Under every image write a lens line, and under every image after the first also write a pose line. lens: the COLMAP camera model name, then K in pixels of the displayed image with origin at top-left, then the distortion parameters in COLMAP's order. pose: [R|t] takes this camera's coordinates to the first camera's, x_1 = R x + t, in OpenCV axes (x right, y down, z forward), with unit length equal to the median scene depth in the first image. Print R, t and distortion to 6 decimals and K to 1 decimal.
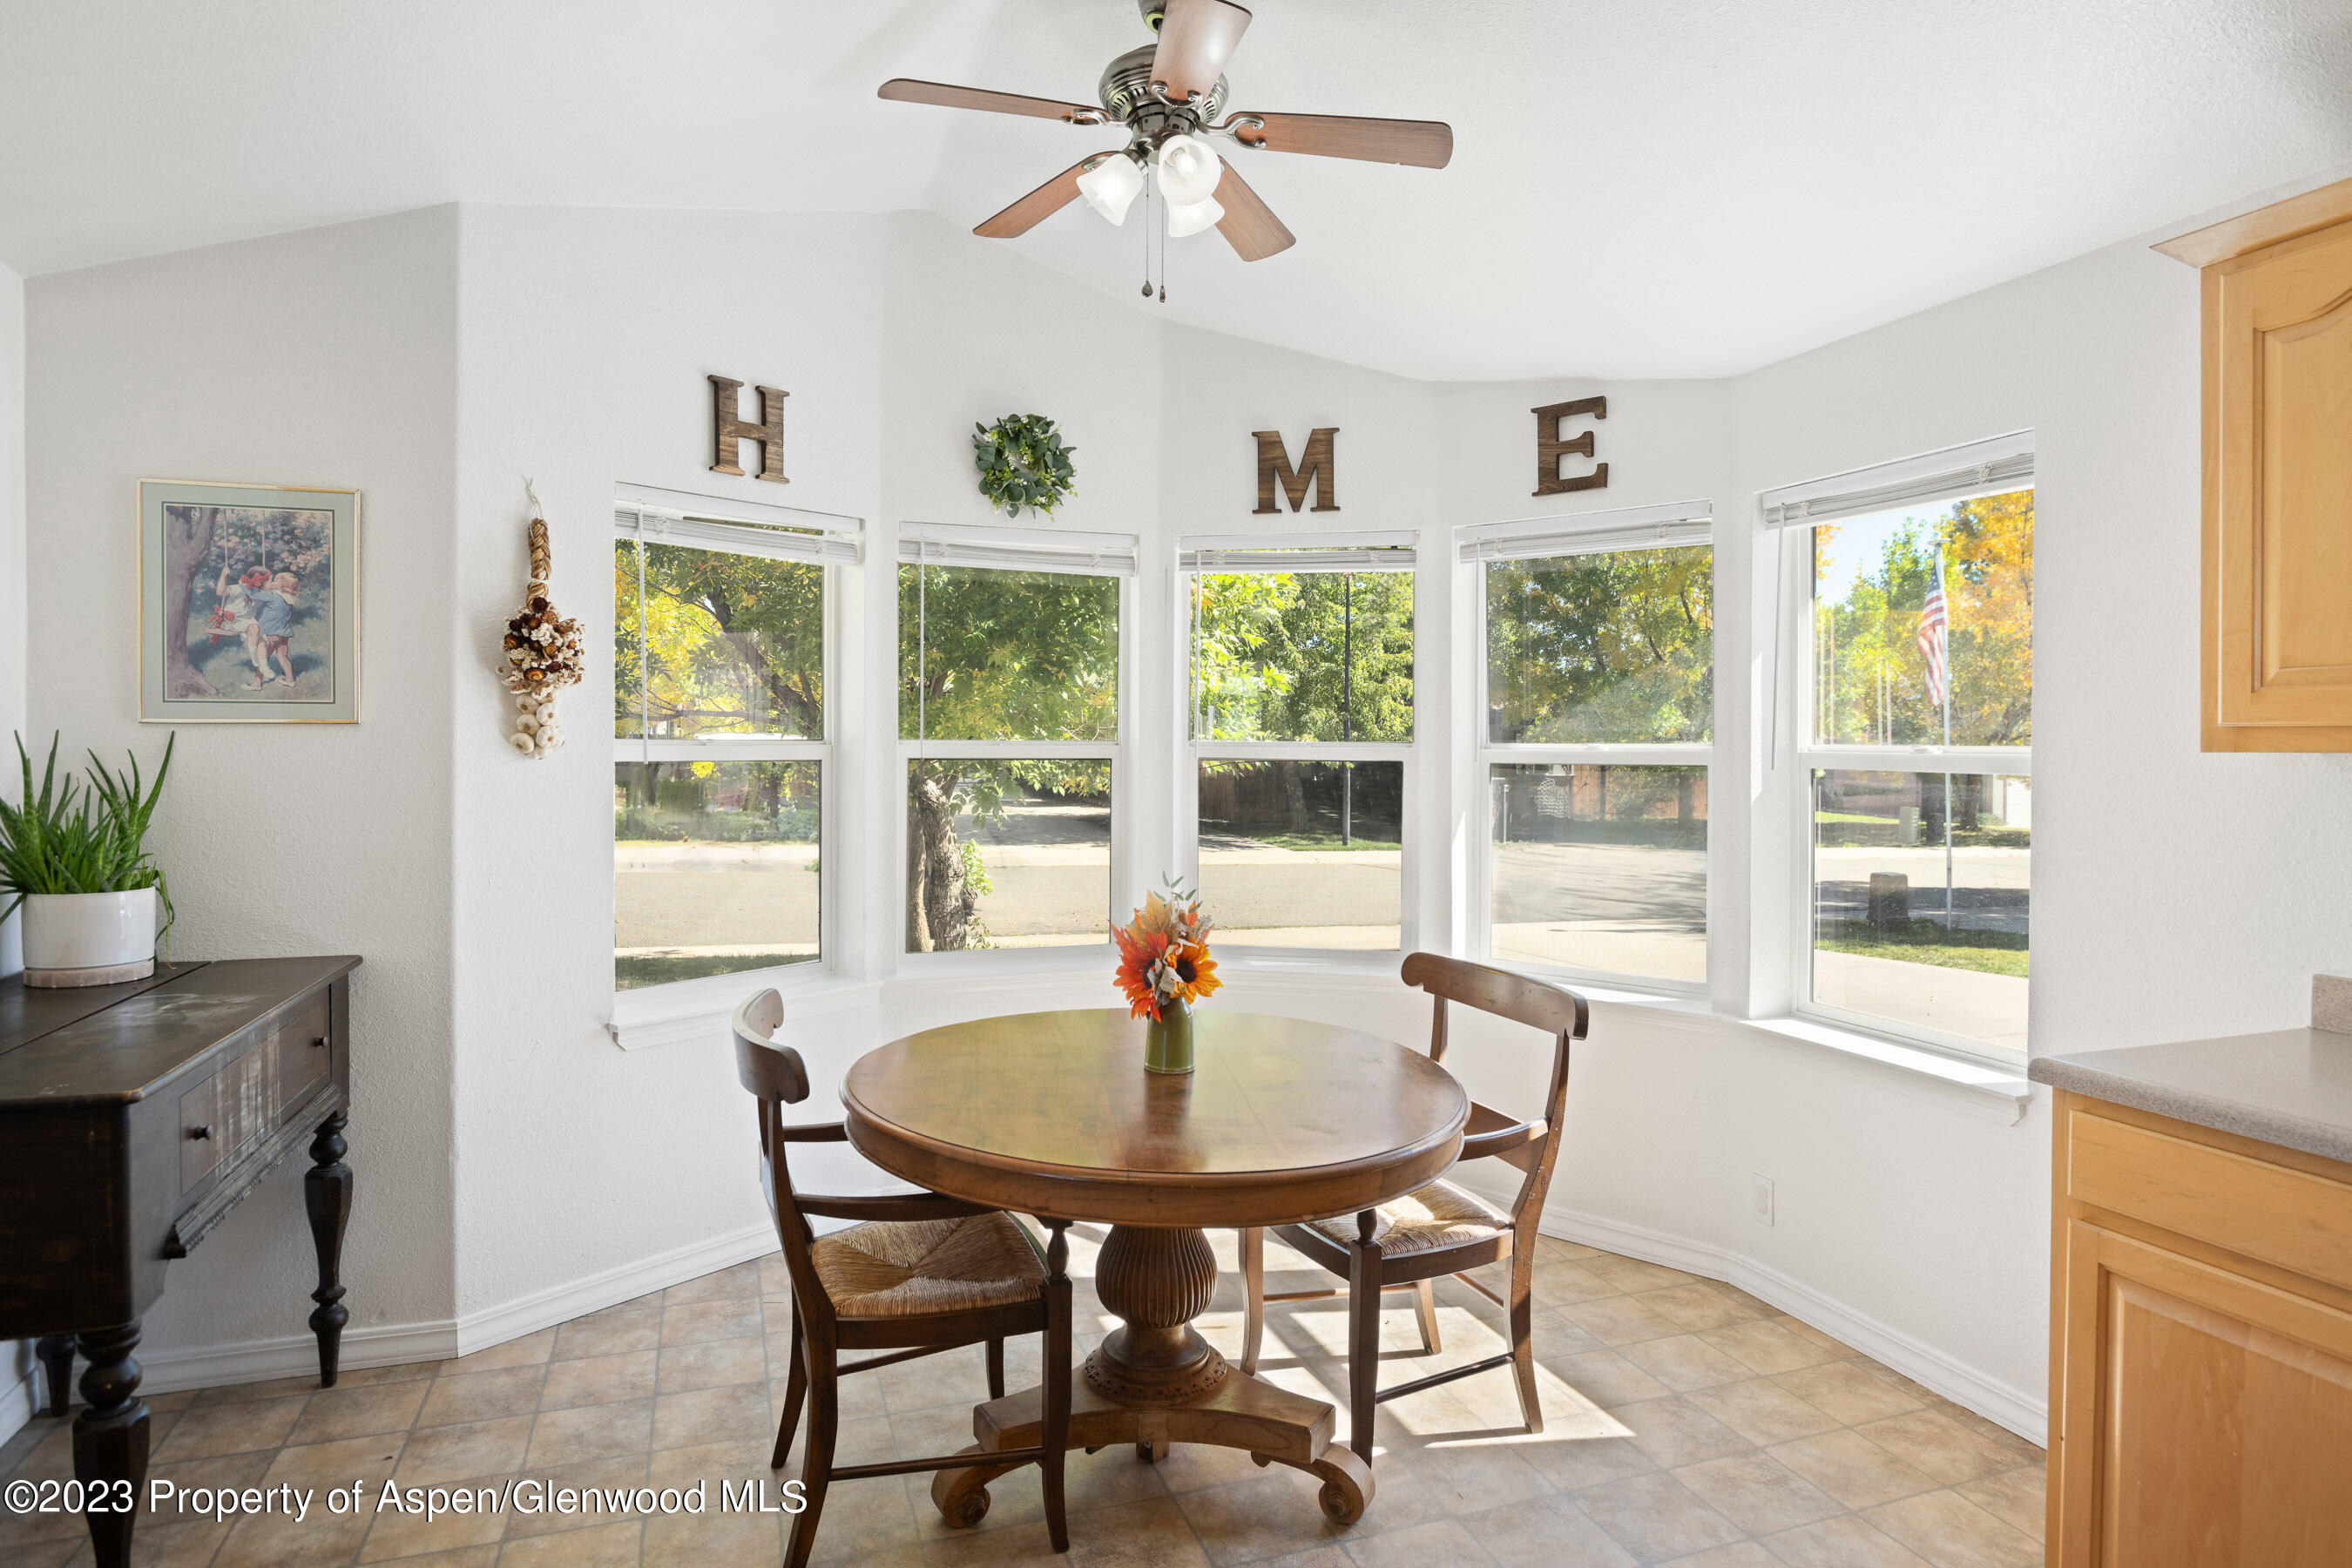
lens RADIAL K [[1323.3, 0, 1182.6], [0, 1323.3, 757.6], [0, 0, 1]] dist [-0.013479, -0.000303]
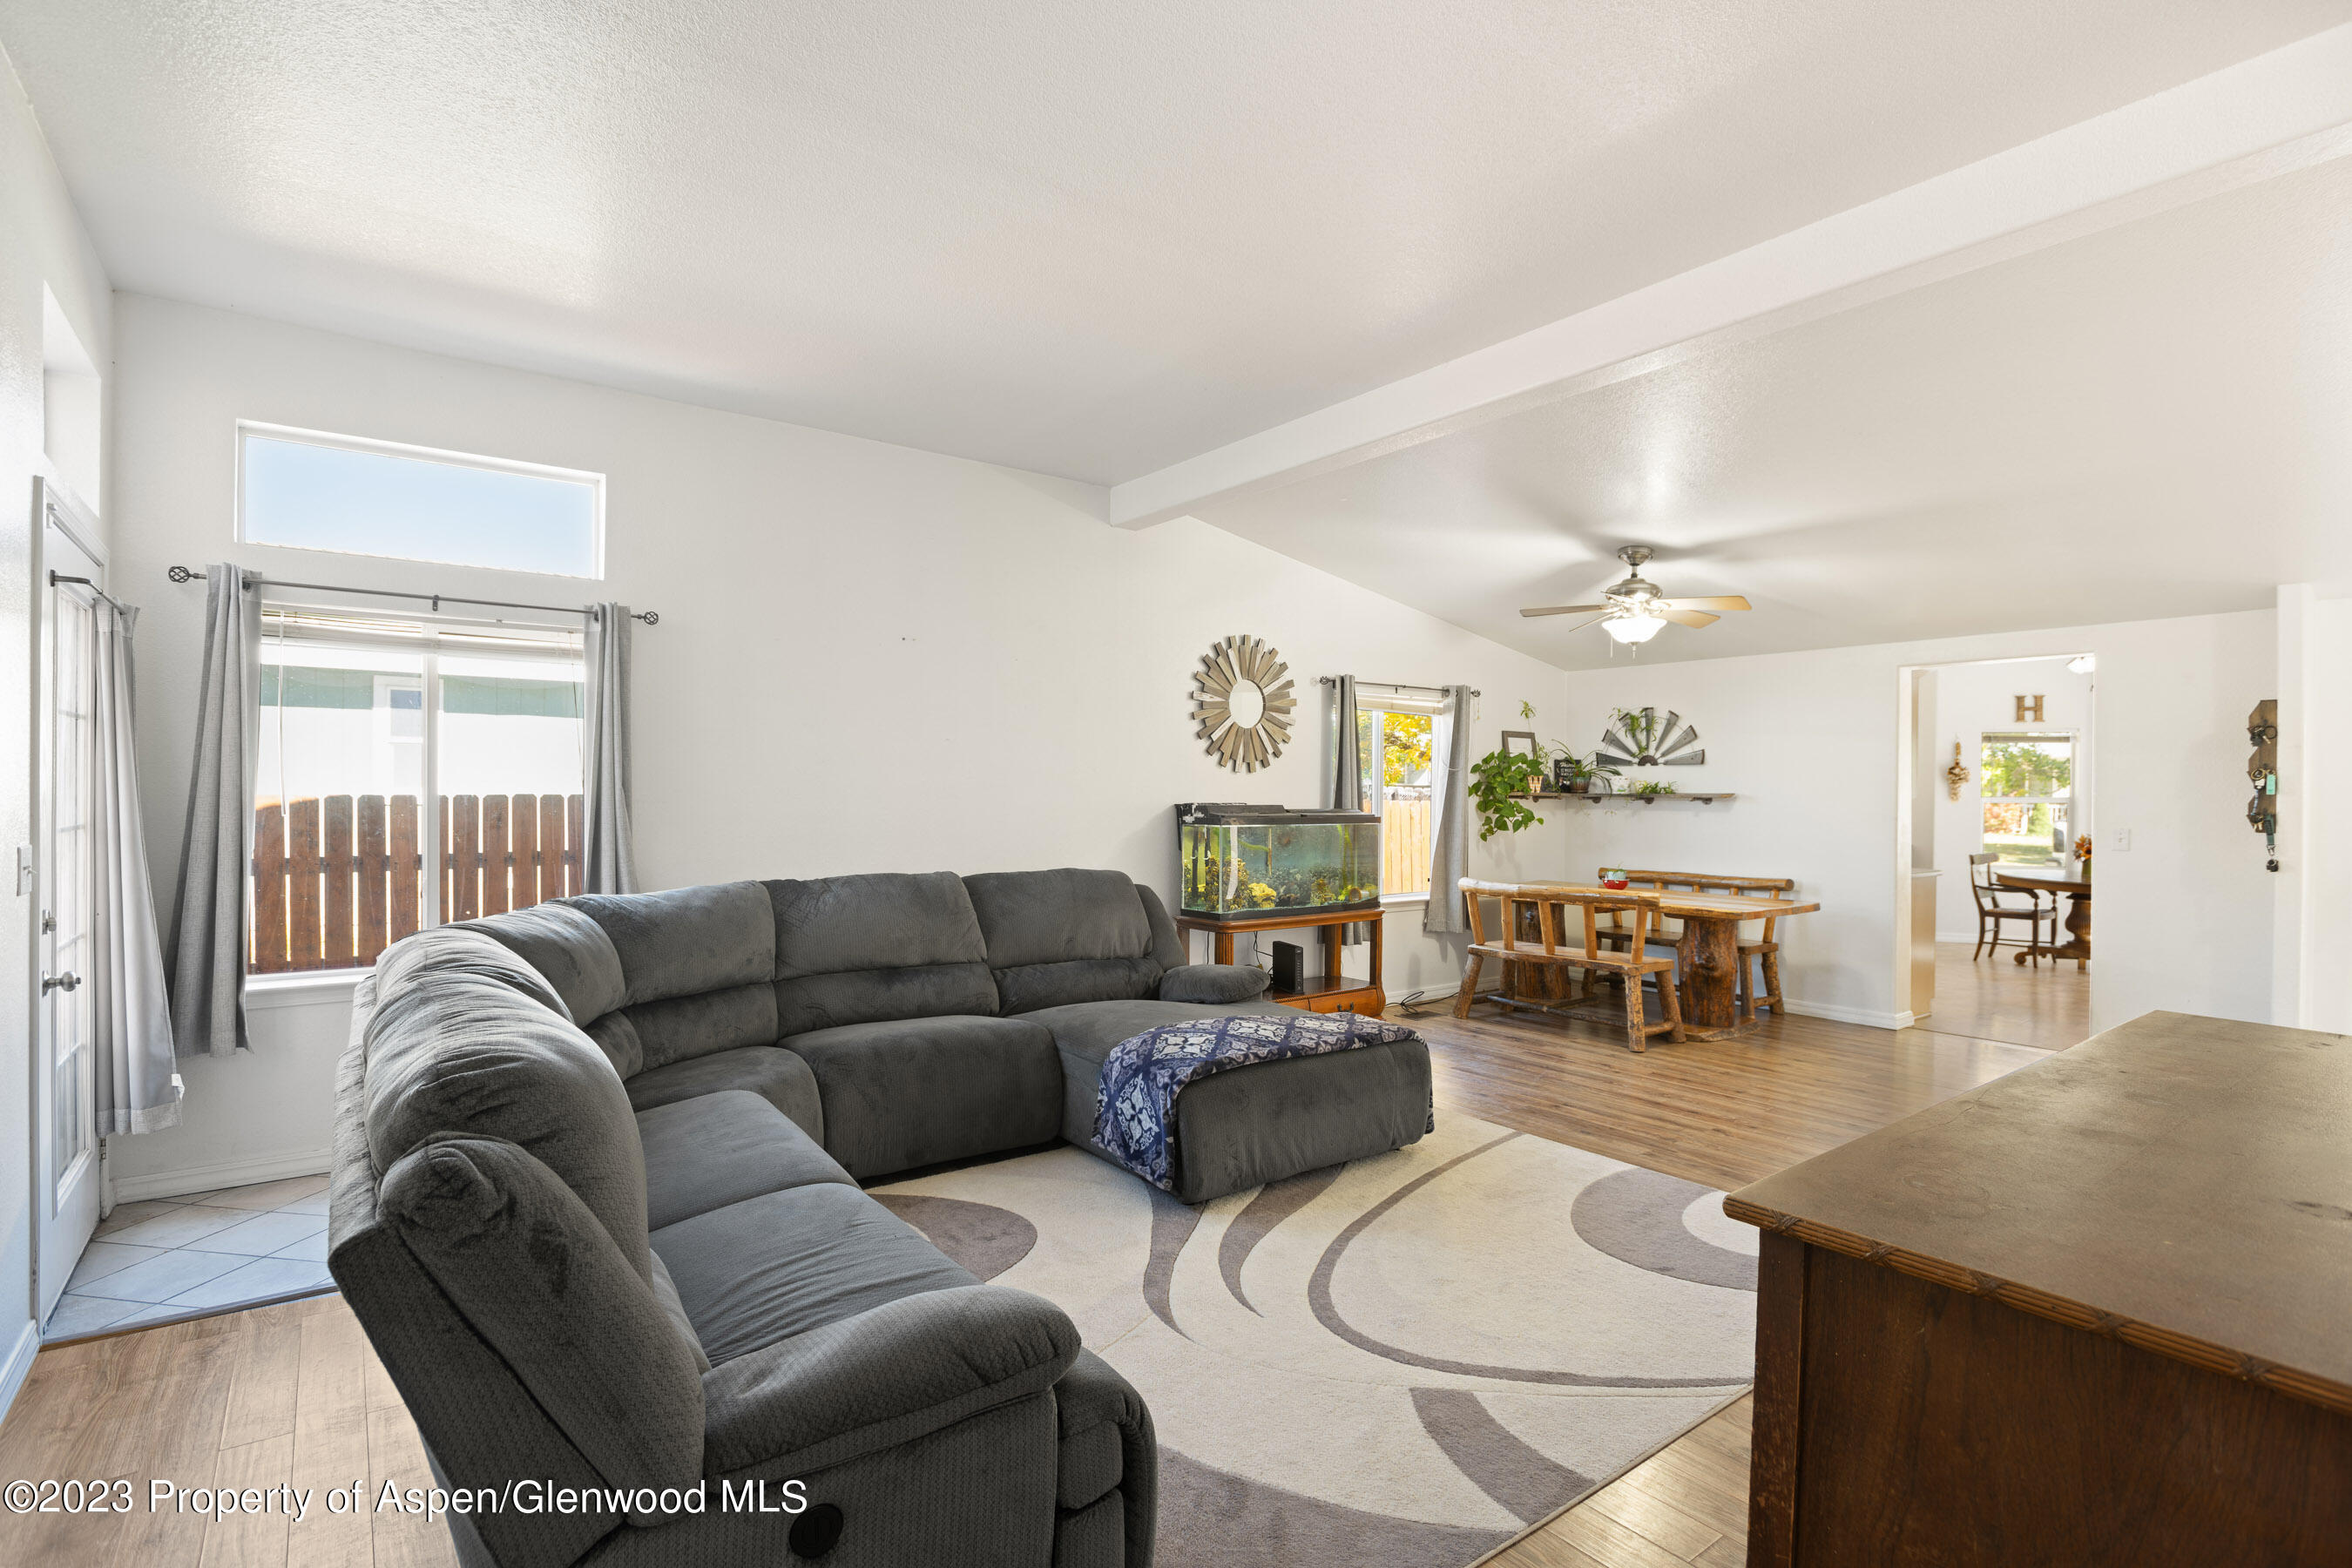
lens RADIAL K [[1099.8, 0, 1176.0], [0, 1099.8, 784.0], [0, 0, 1]] dist [0.000434, 0.000100]
pose [[0.304345, -0.001819, -0.952560, 2.151811], [-0.020845, 0.999746, -0.008569, 0.029766], [0.952334, 0.022464, 0.304229, -2.495509]]
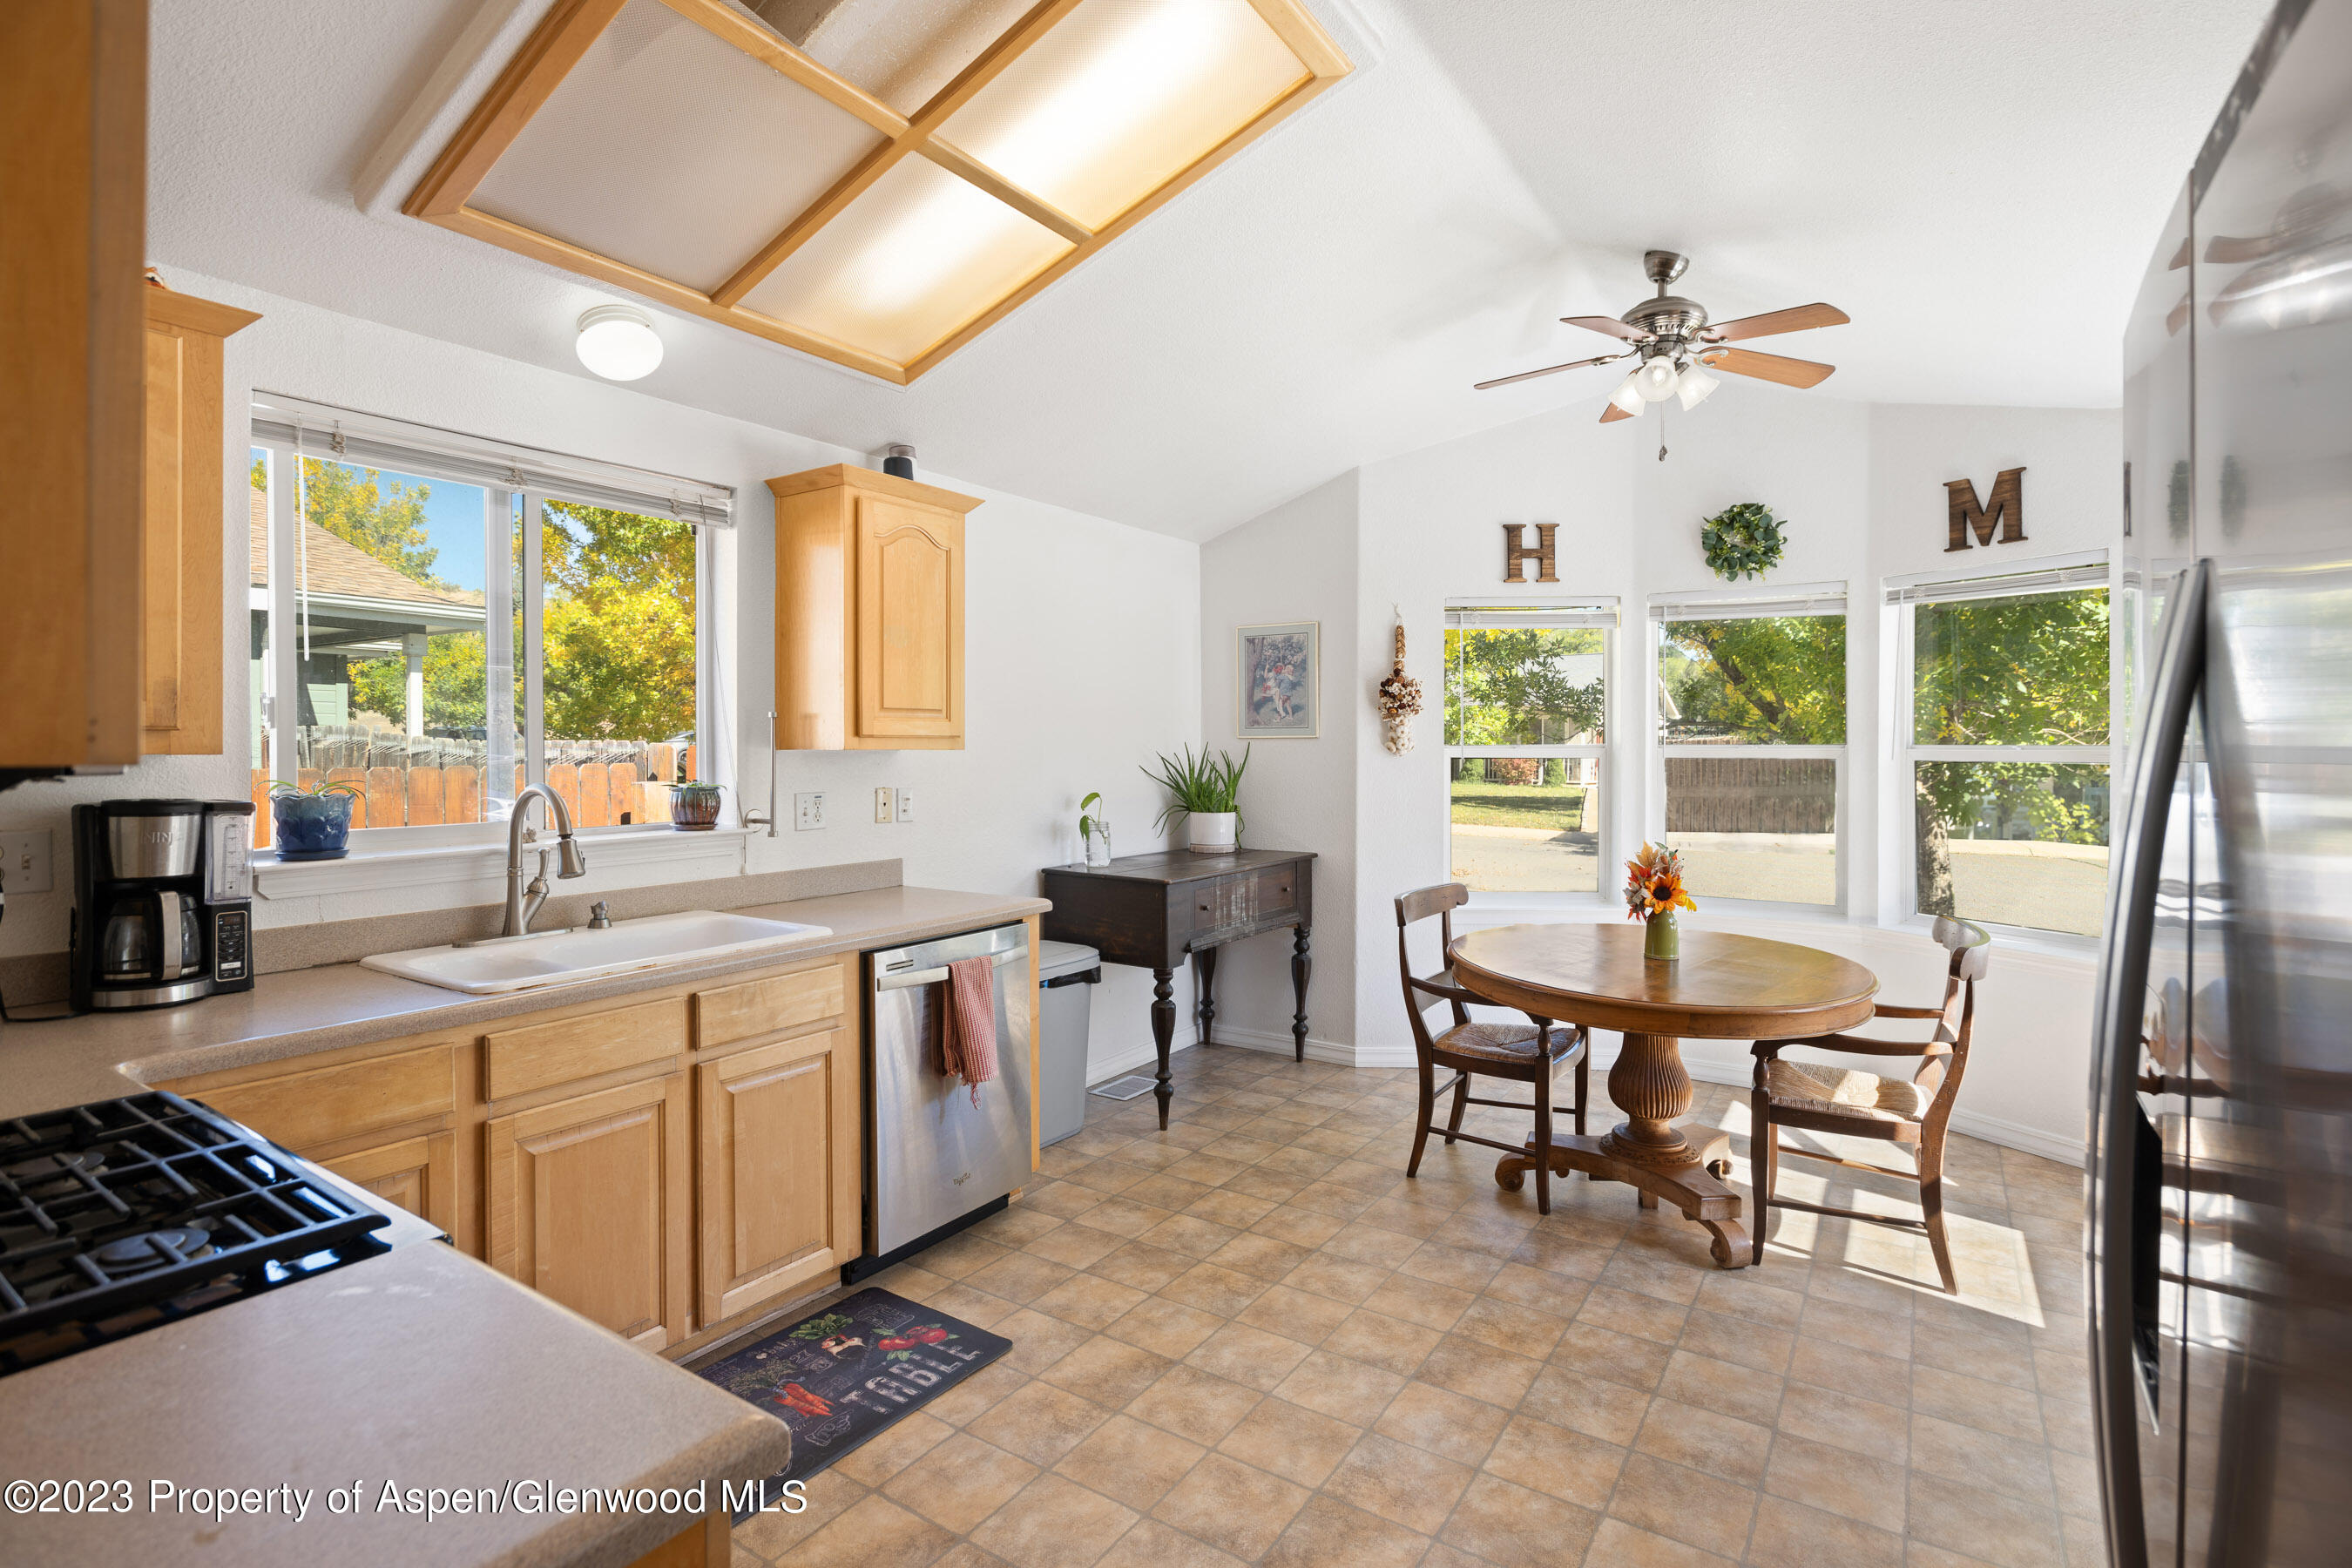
lens RADIAL K [[1143.5, 0, 1177.6], [0, 1143.5, 746.3], [0, 0, 1]] dist [-0.004922, -0.000532]
pose [[0.610283, -0.003056, -0.792177, 0.624813], [-0.007004, 0.999933, -0.009253, 0.005132], [0.792152, 0.011196, 0.610221, -0.233496]]
